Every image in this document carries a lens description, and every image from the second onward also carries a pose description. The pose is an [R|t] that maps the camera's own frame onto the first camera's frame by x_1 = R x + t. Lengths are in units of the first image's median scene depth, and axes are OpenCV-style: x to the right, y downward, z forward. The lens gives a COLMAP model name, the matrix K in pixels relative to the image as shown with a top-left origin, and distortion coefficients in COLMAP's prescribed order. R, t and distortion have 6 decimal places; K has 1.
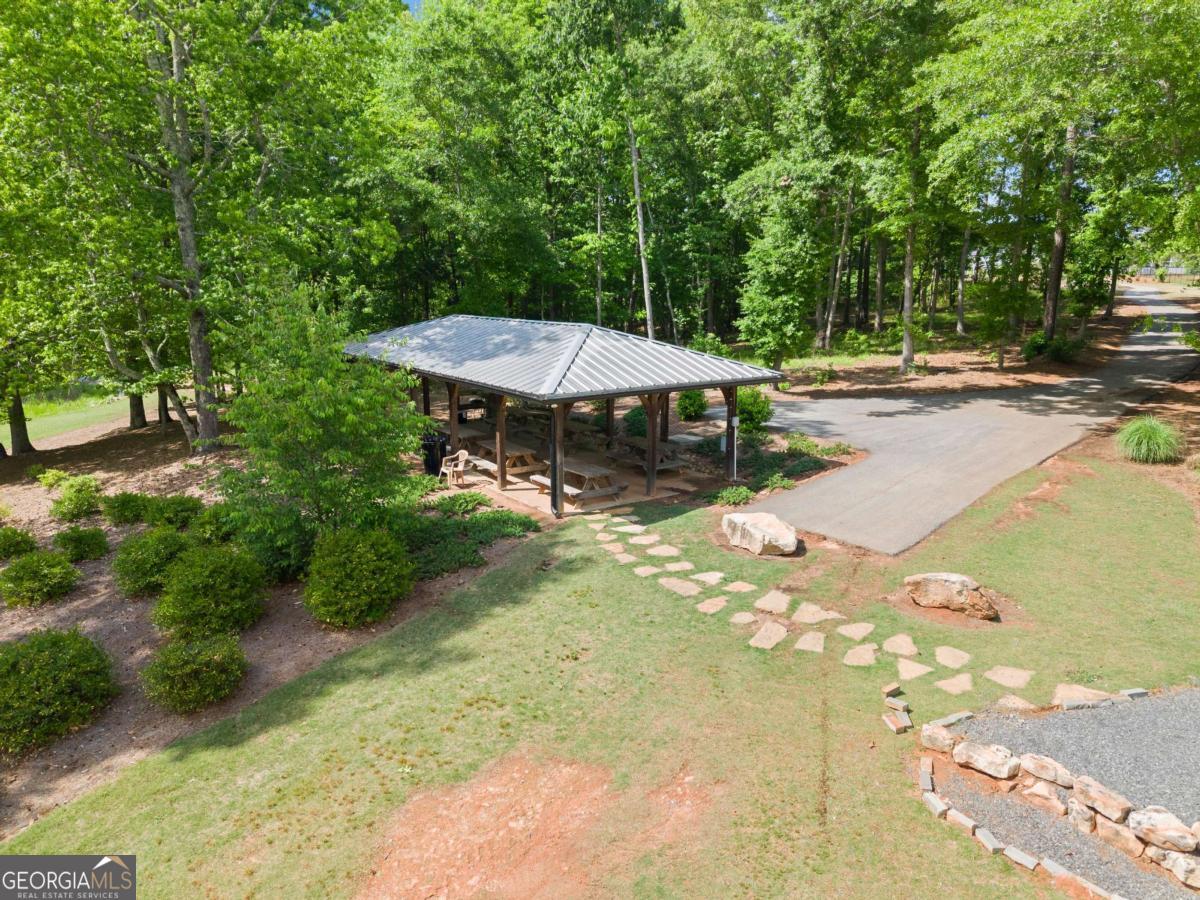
lens RADIAL K [[806.3, 0, 600.1], [0, 806.3, 456.6], [0, 0, 1]] dist [0.027409, -0.019877]
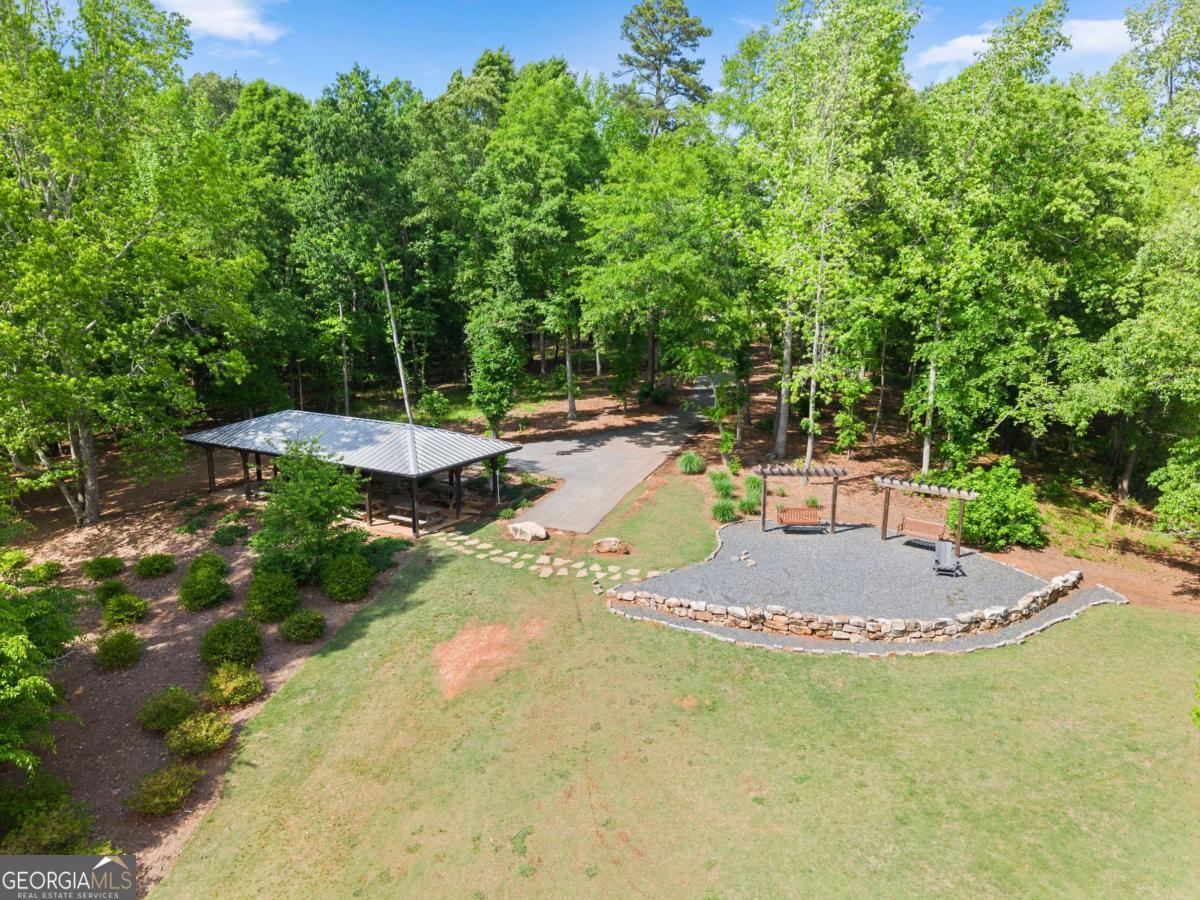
lens RADIAL K [[871.3, 0, 630.2], [0, 871.3, 419.0], [0, 0, 1]] dist [0.090611, -0.058822]
pose [[0.897090, -0.067272, 0.436696, -0.334856], [0.081064, 0.996624, -0.012999, -0.091406], [-0.434347, 0.047062, 0.899515, -0.738565]]
